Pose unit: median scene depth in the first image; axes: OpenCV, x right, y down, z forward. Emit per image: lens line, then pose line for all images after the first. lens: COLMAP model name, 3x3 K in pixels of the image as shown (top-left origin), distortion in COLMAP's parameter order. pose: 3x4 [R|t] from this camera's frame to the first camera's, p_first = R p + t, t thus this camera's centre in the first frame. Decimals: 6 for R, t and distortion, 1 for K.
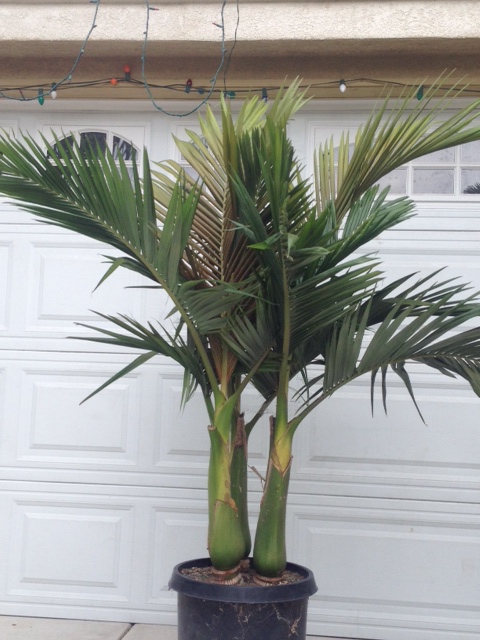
lens RADIAL K [[1025.0, 0, 240.0], [0, 1025.0, 320.0], [0, 0, 1]] dist [-0.060093, -0.141455]
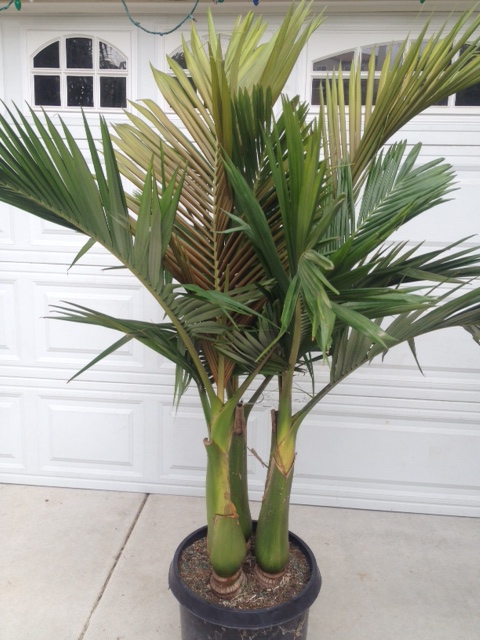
lens RADIAL K [[597.1, 0, 240.0], [0, 597.1, 320.0], [0, 0, 1]] dist [0.005930, -0.061821]
pose [[0.999685, -0.019381, 0.015969, -0.006019], [0.013107, 0.945112, 0.326483, -0.156660], [-0.021420, -0.326170, 0.945068, 0.518851]]
